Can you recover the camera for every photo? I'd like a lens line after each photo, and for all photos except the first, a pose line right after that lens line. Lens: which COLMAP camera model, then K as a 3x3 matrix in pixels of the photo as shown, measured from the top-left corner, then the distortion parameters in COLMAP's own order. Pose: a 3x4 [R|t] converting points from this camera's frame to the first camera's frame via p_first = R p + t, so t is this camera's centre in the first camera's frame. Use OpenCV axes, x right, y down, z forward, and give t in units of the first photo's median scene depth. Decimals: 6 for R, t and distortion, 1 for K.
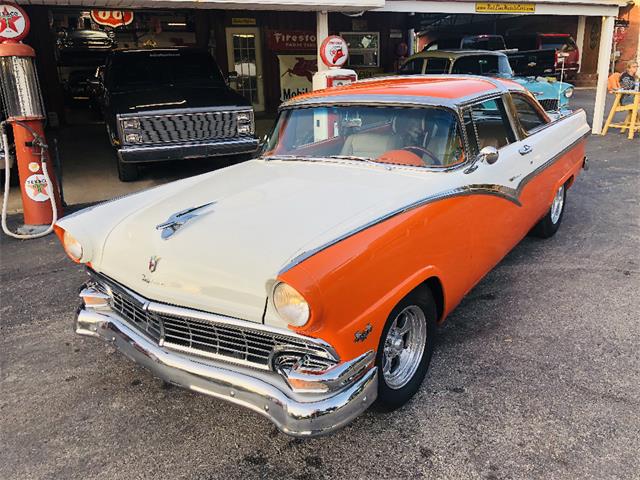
lens RADIAL K [[534.6, 0, 322.6], [0, 534.6, 238.6], [0, 0, 1]] dist [0.001510, -0.012455]
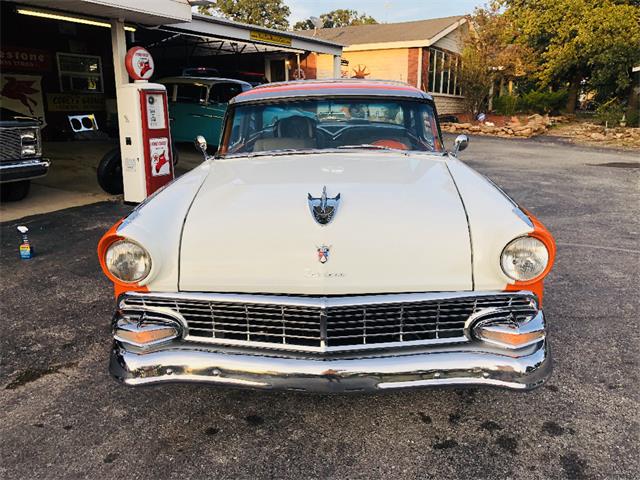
lens RADIAL K [[534.6, 0, 322.6], [0, 534.6, 238.6], [0, 0, 1]] dist [0.001510, -0.012455]
pose [[0.821538, -0.104756, 0.560447, -0.335049], [0.143663, 0.989294, -0.025676, 0.019268], [-0.551757, 0.101609, 0.827792, 0.125111]]
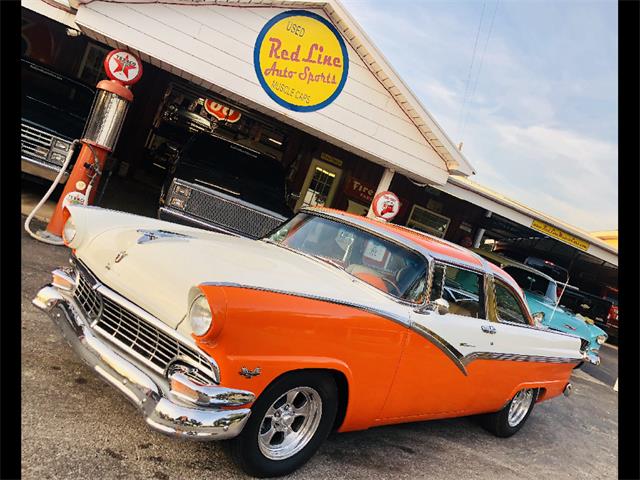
lens RADIAL K [[578.2, 0, 343.9], [0, 578.2, 252.3], [0, 0, 1]] dist [0.005713, -0.008378]
pose [[0.918347, 0.385903, -0.087845, 0.102598], [-0.395288, 0.883320, -0.251979, 0.069686], [-0.019644, 0.266128, 0.963737, -0.100900]]
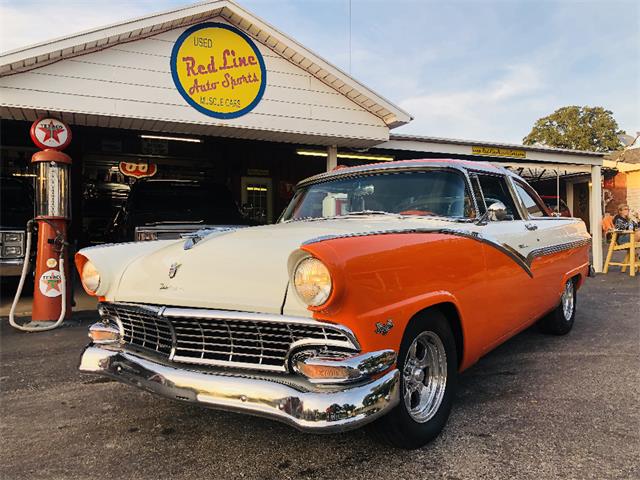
lens RADIAL K [[534.4, 0, 317.5], [0, 534.4, 235.5], [0, 0, 1]] dist [0.000340, -0.004225]
pose [[0.999610, 0.022649, -0.016340, -0.012684], [-0.026618, 0.949740, -0.311906, 0.123694], [0.008455, 0.312220, 0.949972, 0.009730]]
